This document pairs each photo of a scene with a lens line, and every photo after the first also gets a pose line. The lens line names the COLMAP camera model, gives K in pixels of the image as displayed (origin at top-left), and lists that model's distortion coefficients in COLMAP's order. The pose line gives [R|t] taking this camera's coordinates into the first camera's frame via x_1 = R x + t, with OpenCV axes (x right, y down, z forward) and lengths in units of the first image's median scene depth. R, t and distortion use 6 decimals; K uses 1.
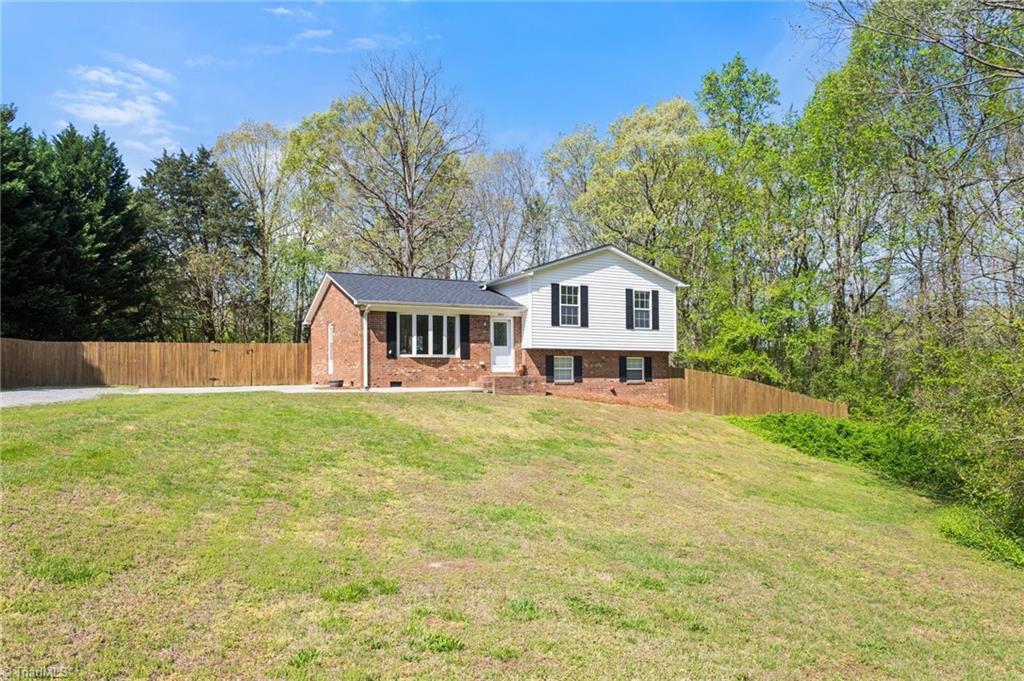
lens RADIAL K [[701.5, 0, 510.3], [0, 701.5, 339.1], [0, 0, 1]] dist [-0.001963, -0.002864]
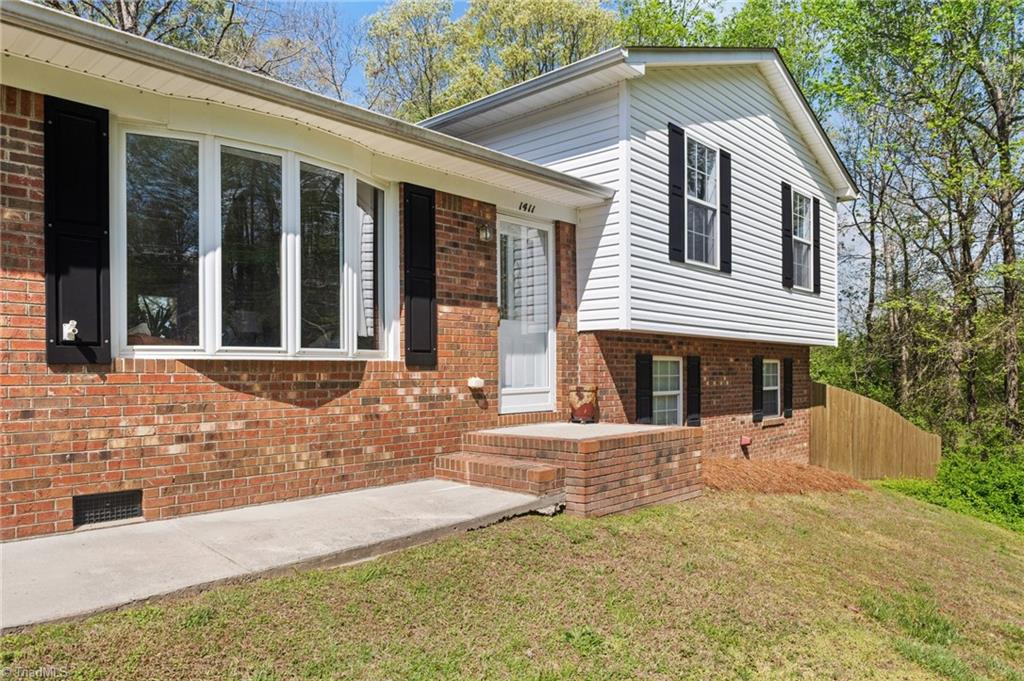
lens RADIAL K [[701.5, 0, 509.5], [0, 701.5, 349.2], [0, 0, 1]] dist [-0.001963, -0.002864]
pose [[0.921250, 0.005391, 0.388935, -0.127695], [-0.010637, 0.999879, 0.011336, 0.018387], [-0.388827, -0.014581, 0.921196, 0.736512]]
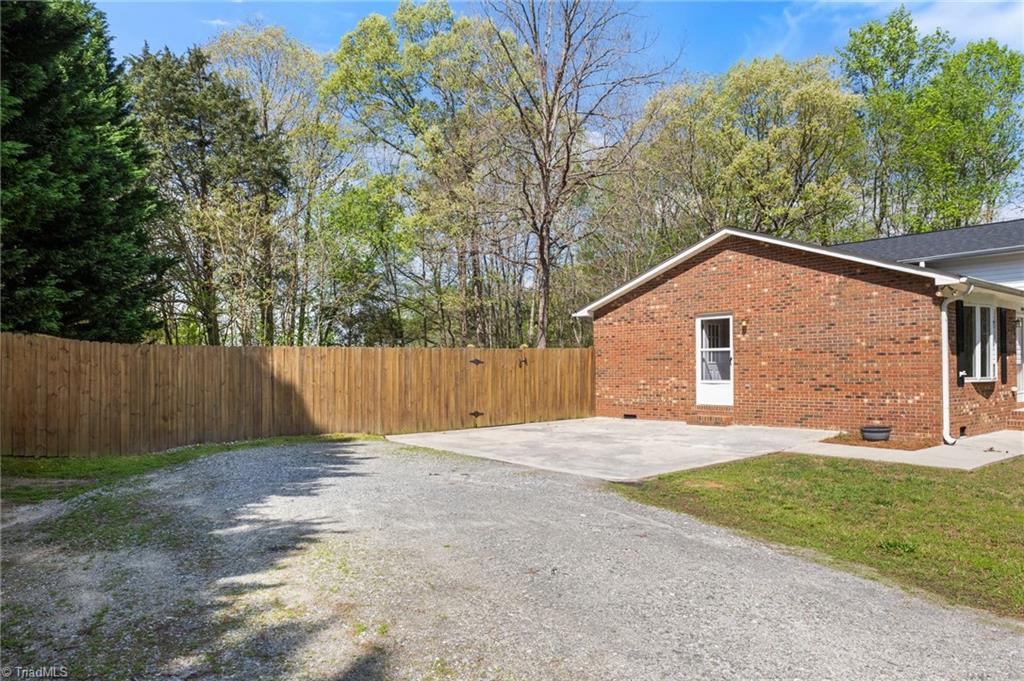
lens RADIAL K [[701.5, 0, 514.4], [0, 701.5, 338.4], [0, 0, 1]] dist [-0.001963, -0.002864]
pose [[0.970568, 0.010731, 0.240590, -0.591688], [-0.013962, 0.999834, 0.011729, -0.010029], [-0.240424, -0.014743, 0.970556, 0.518361]]
